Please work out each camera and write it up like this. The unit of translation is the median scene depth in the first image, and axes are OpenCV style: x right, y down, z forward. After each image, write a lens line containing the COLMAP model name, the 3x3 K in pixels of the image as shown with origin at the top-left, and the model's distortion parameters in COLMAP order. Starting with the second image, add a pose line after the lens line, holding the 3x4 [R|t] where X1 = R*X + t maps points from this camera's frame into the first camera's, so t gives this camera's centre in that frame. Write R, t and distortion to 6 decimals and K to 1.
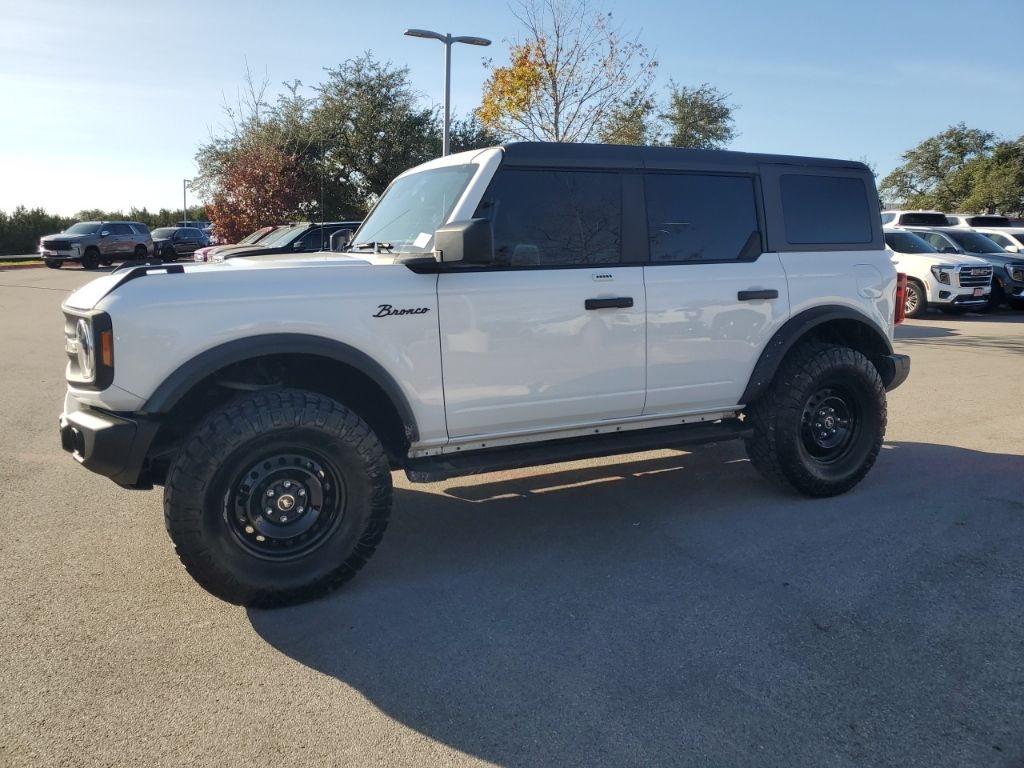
lens RADIAL K [[800.4, 0, 512.0], [0, 800.4, 384.0], [0, 0, 1]] dist [0.025672, 0.001767]
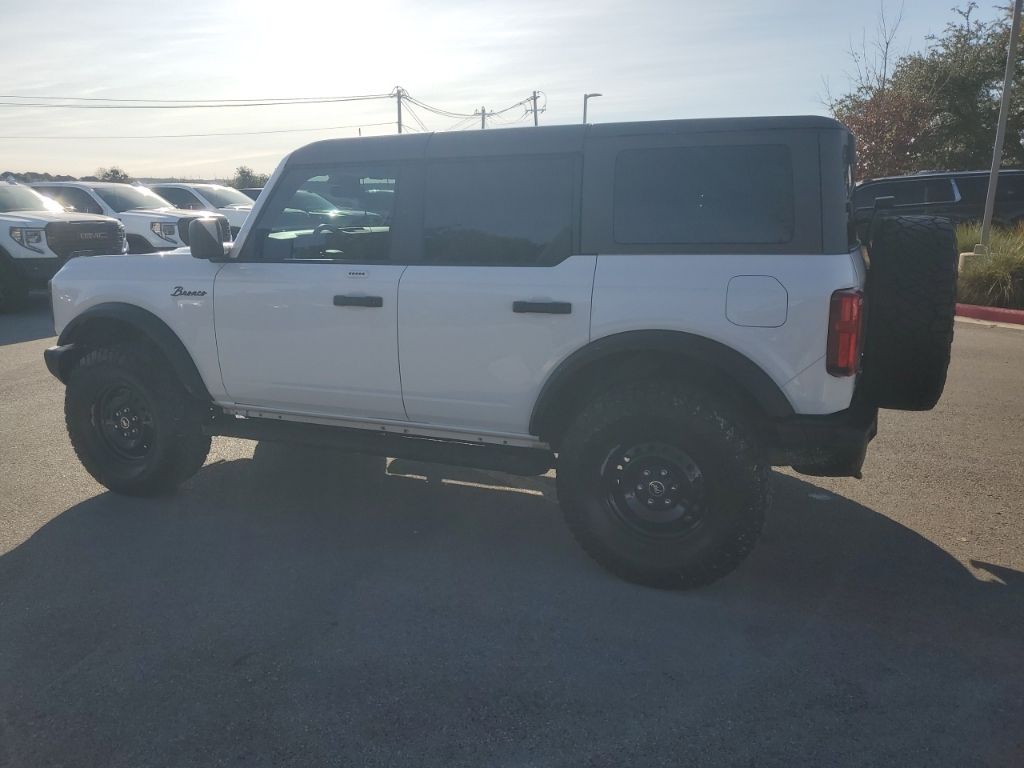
lens RADIAL K [[799.5, 0, 499.8], [0, 799.5, 392.5], [0, 0, 1]] dist [0.026602, 0.001623]
pose [[0.646848, 0.175712, -0.742100, 0.803559], [-0.122664, 0.984396, 0.126164, -0.110435], [0.752690, 0.009420, 0.658308, 0.387318]]
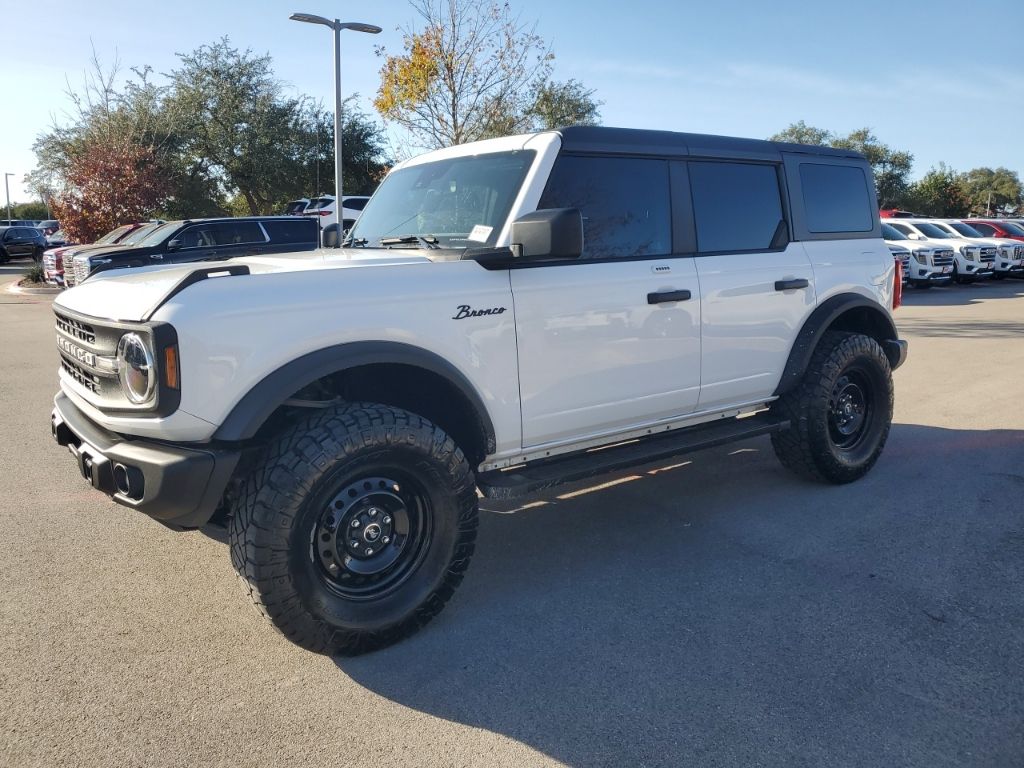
lens RADIAL K [[802.9, 0, 512.0], [0, 802.9, 384.0], [0, 0, 1]] dist [0.022140, 0.001891]
pose [[0.984567, -0.045509, 0.168985, -0.184388], [0.044594, 0.998963, 0.009205, -0.011467], [-0.169228, -0.001527, 0.985576, 0.070403]]
